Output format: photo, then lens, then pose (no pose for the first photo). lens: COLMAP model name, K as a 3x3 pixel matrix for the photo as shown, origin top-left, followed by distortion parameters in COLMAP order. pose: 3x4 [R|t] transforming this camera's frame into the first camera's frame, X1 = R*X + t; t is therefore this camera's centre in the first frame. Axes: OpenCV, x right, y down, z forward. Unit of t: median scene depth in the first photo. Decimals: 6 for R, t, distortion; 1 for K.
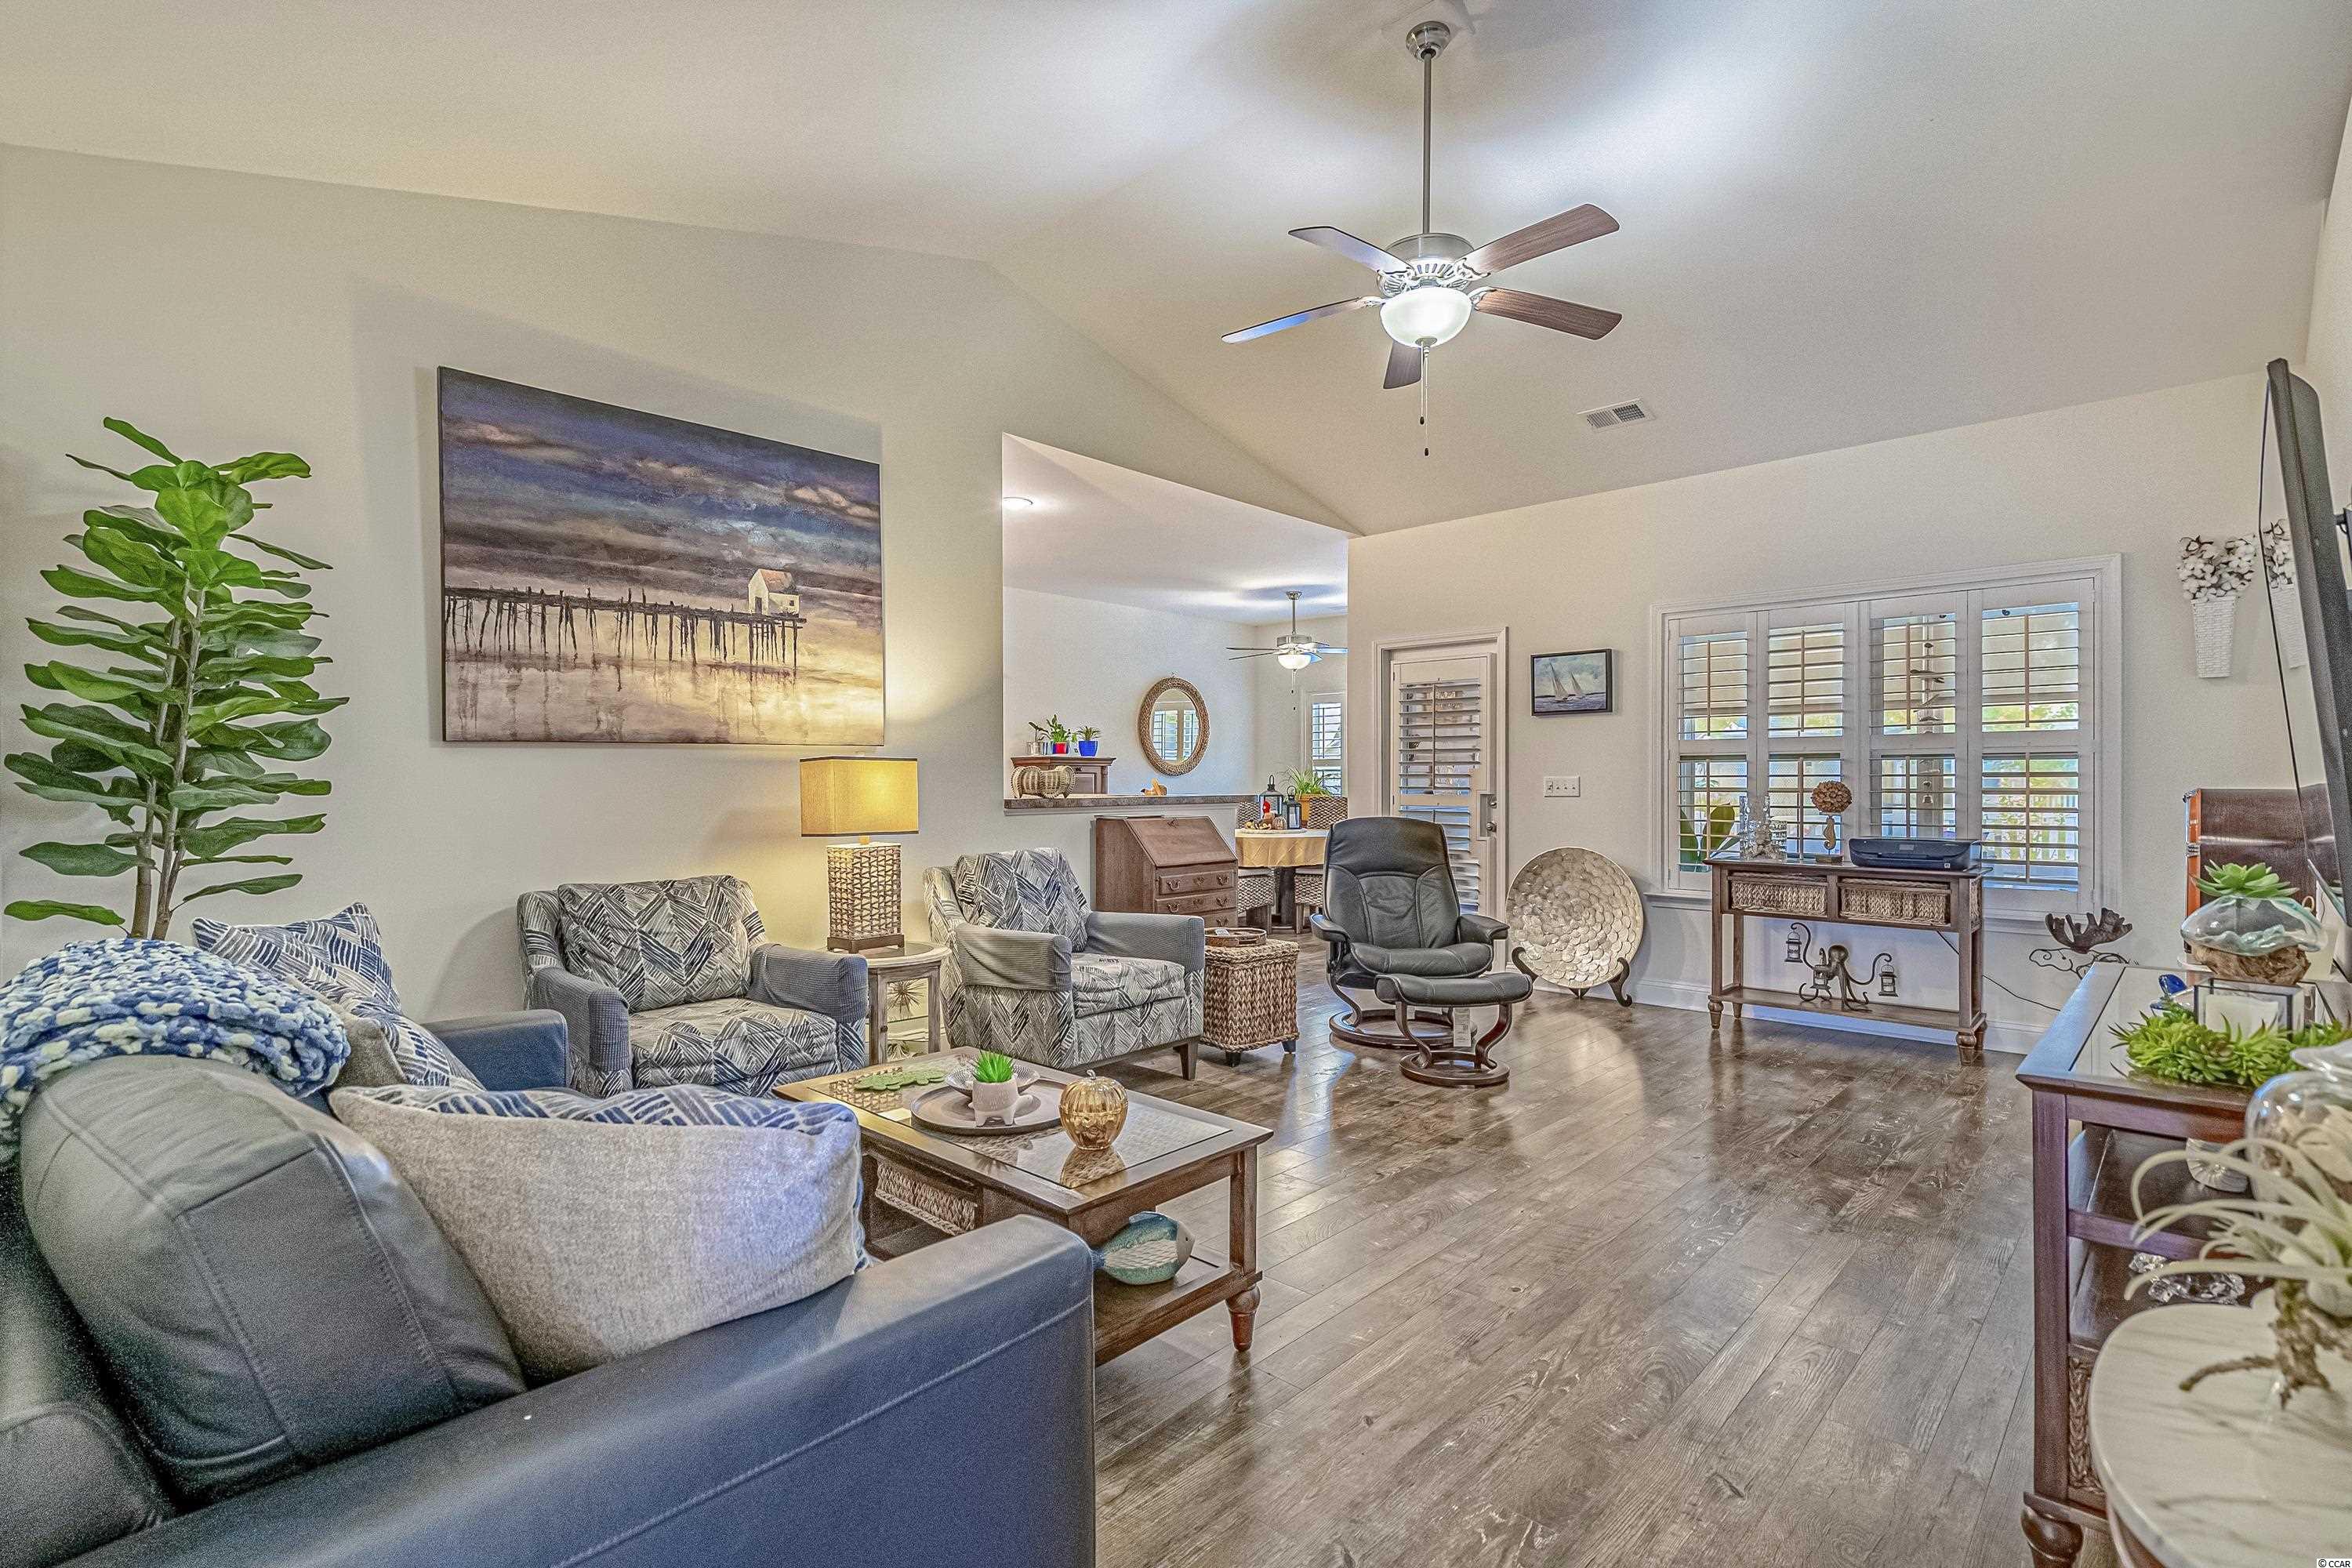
lens RADIAL K [[1094.5, 0, 1176.0], [0, 1094.5, 784.0], [0, 0, 1]] dist [-0.000573, 0.000263]
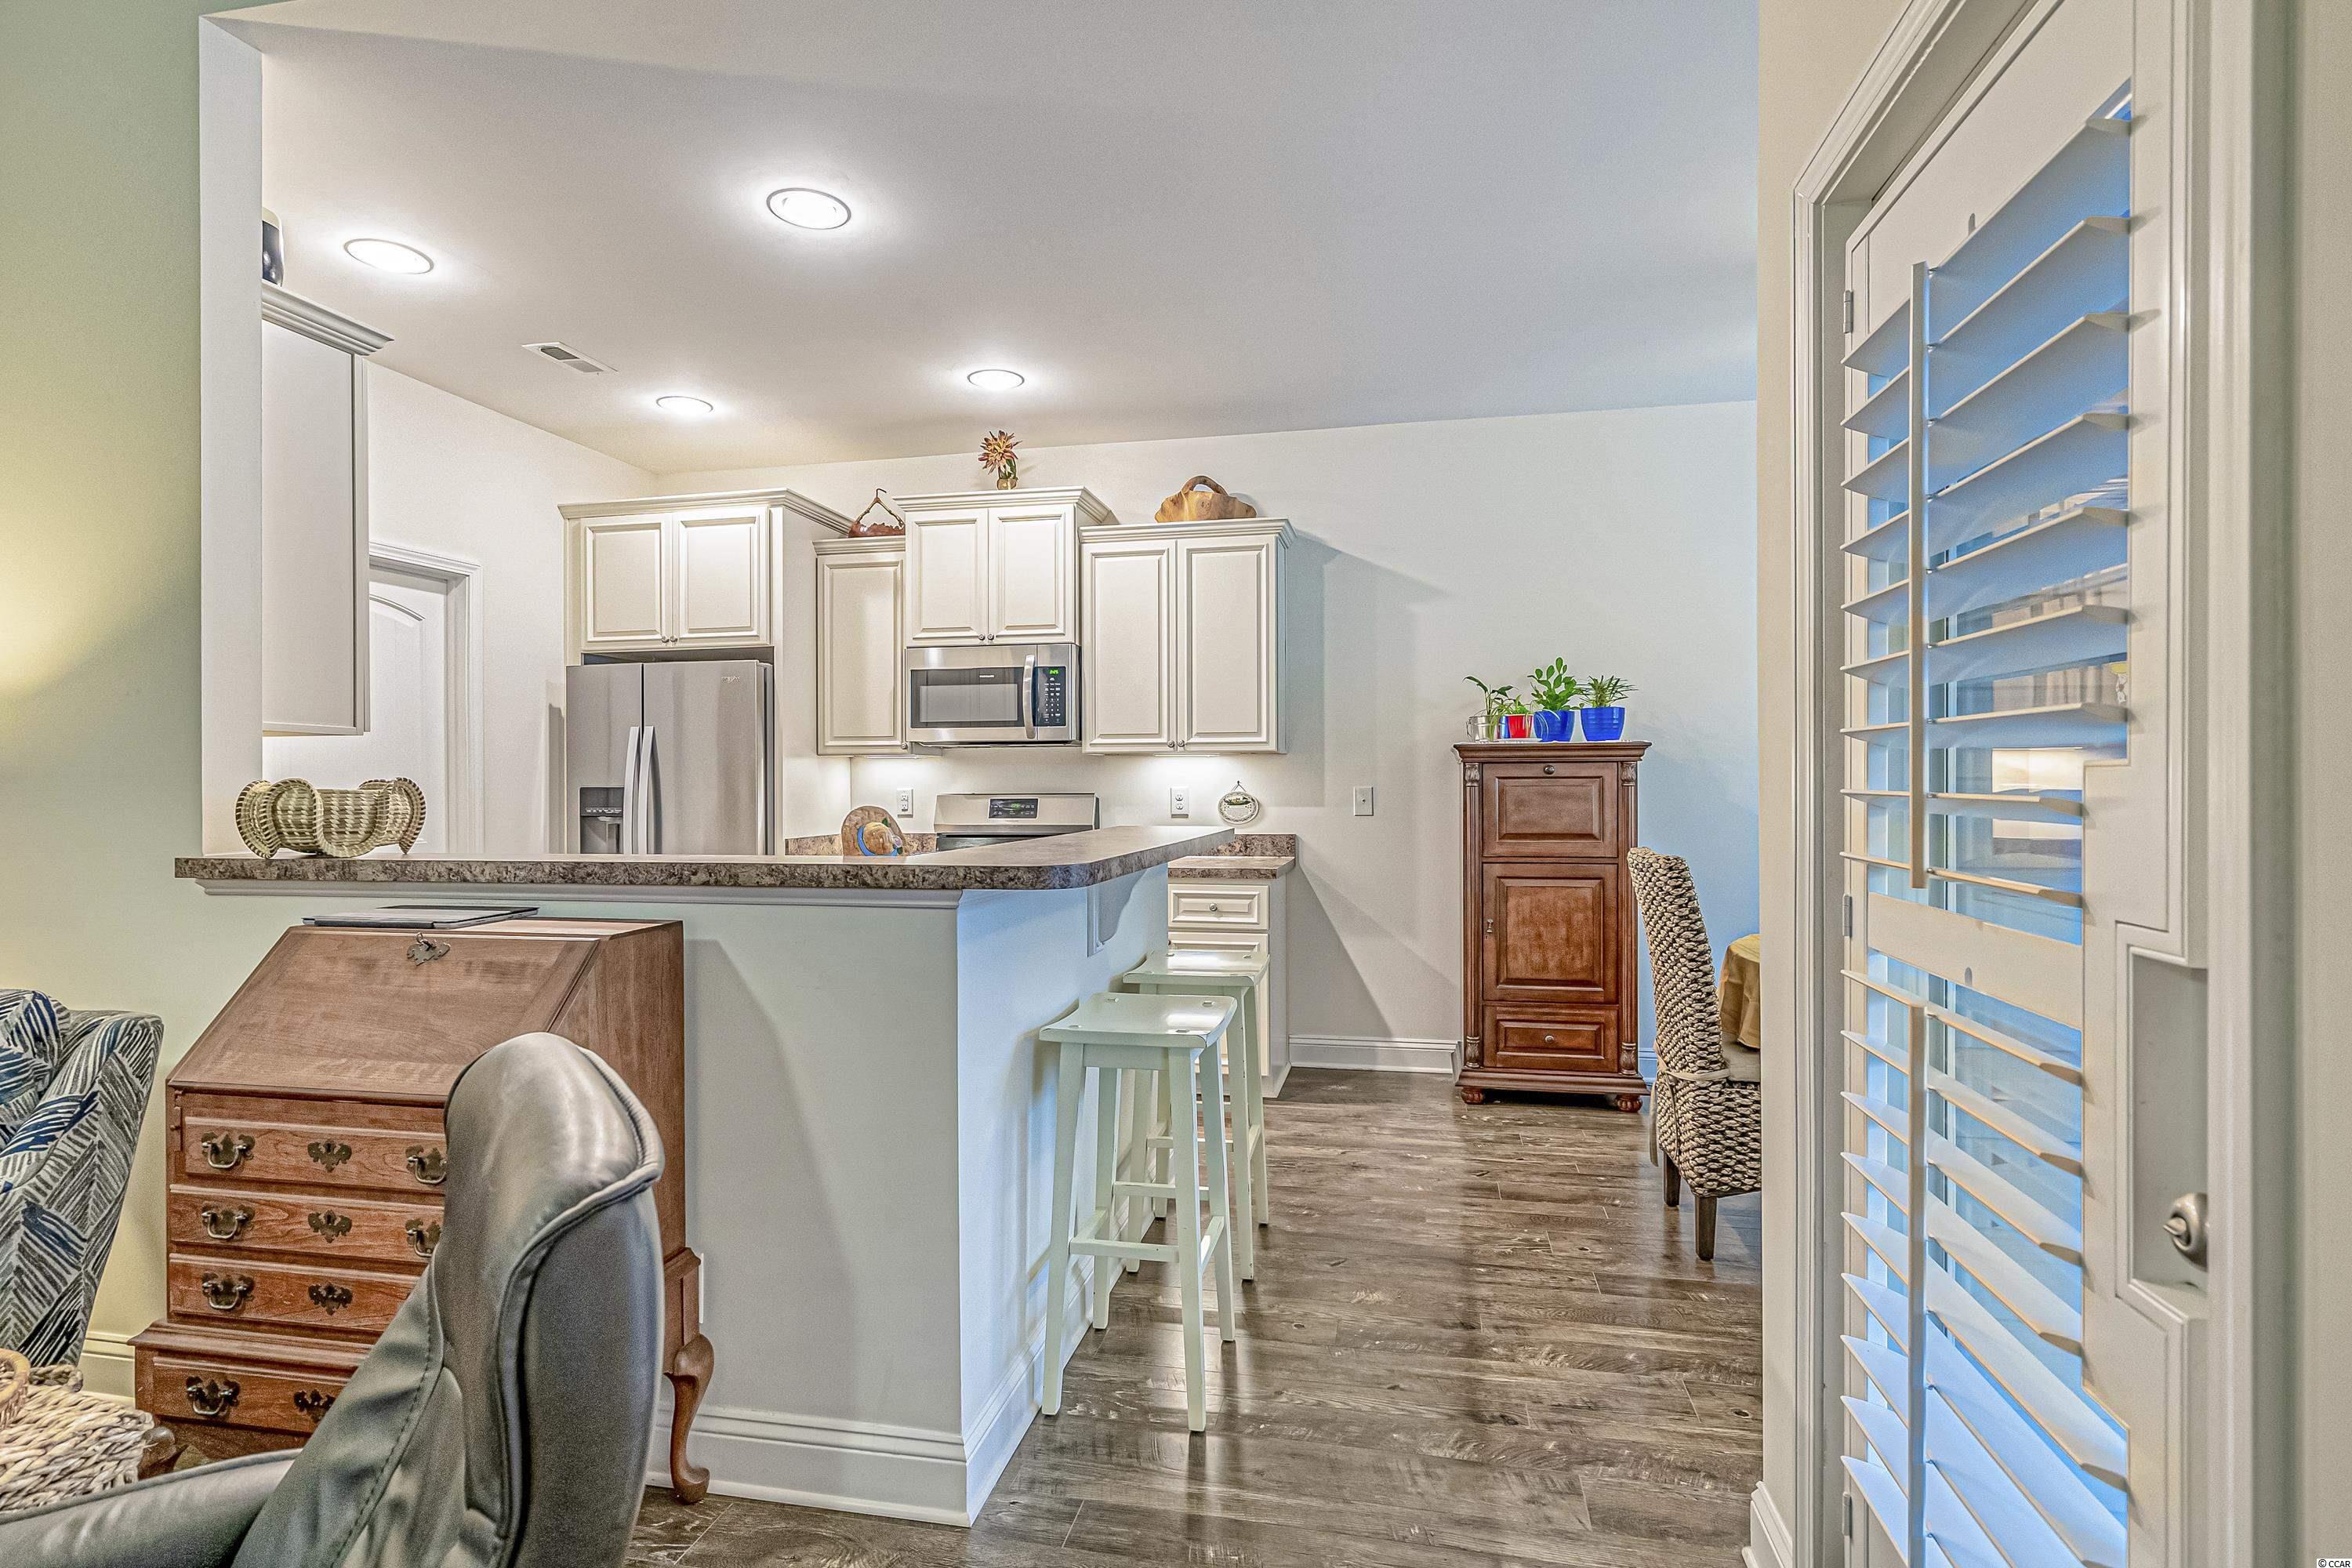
lens RADIAL K [[1148.4, 0, 1184.3], [0, 1148.4, 786.2], [0, 0, 1]] dist [-0.001282, 0.000498]
pose [[0.531421, 0.003235, -0.847102, 0.511134], [0.001111, 0.999989, 0.004516, -0.017872], [0.847107, -0.003341, 0.531412, 1.276816]]
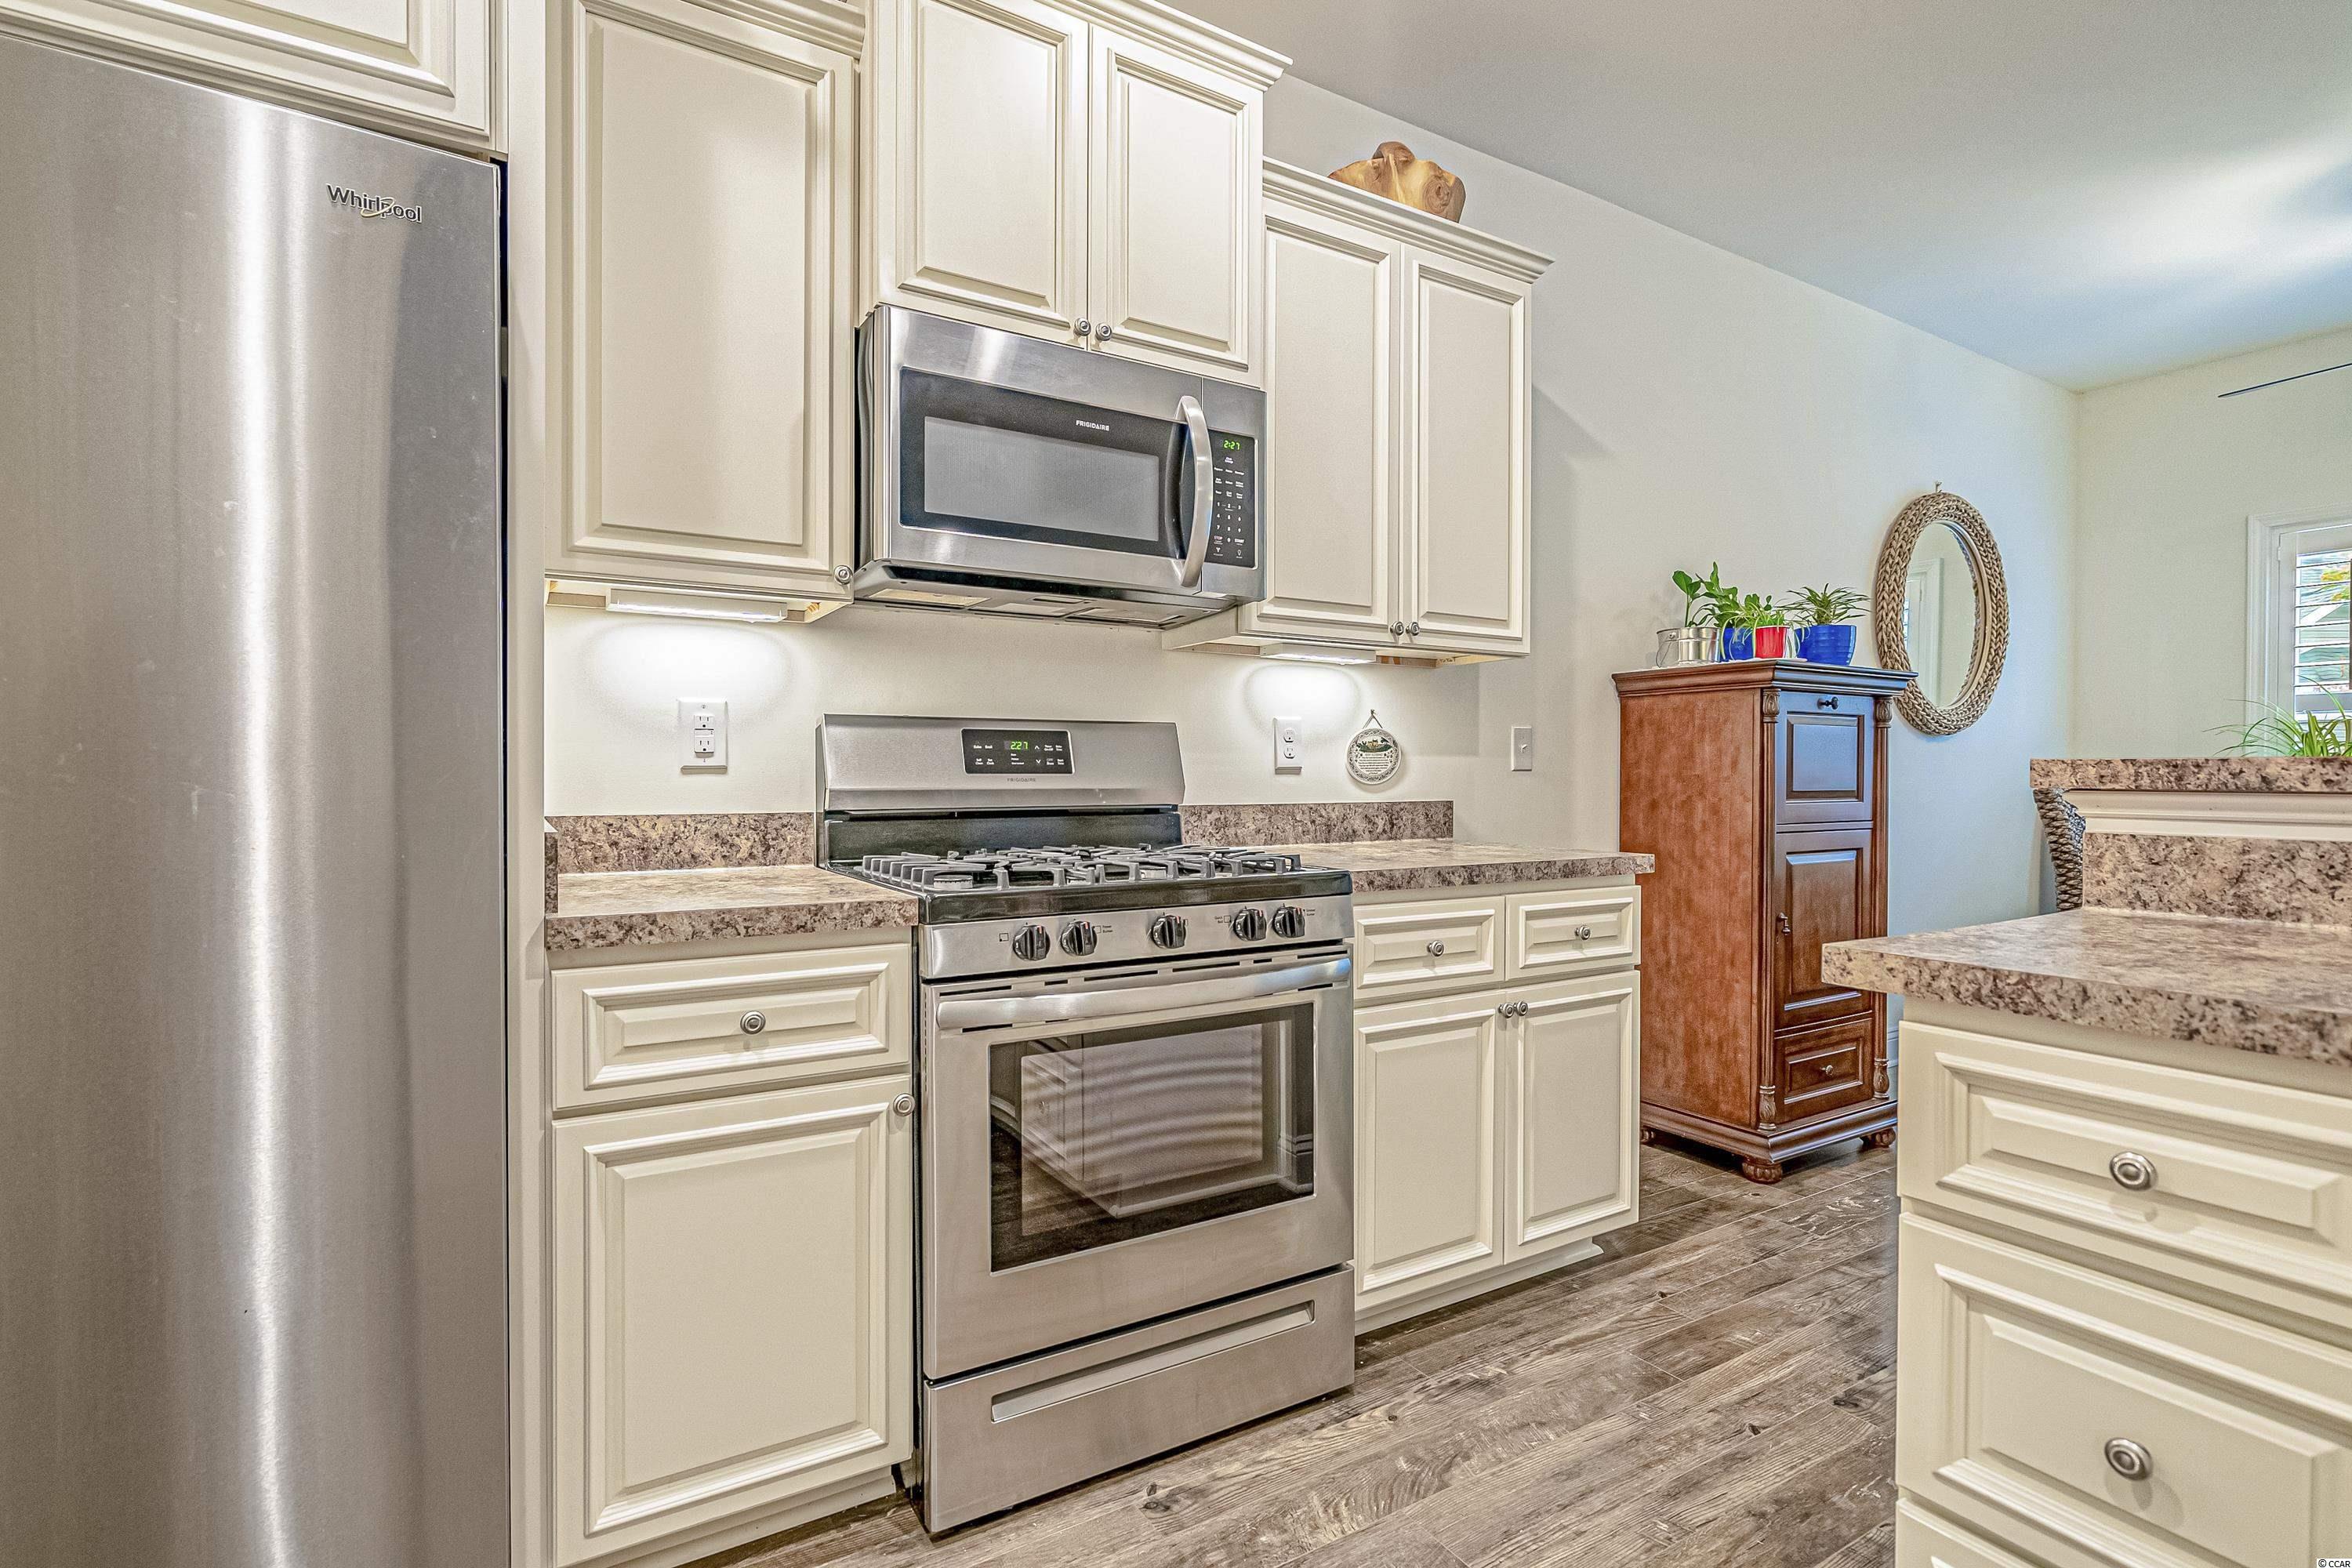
lens RADIAL K [[1116.3, 0, 1176.0], [0, 1116.3, 784.0], [0, 0, 1]] dist [-0.008877, 0.000164]
pose [[0.965598, 0.005018, -0.259991, -0.407291], [-0.003432, 0.999973, 0.006553, 0.022108], [0.260016, -0.005435, 0.965589, 1.281790]]
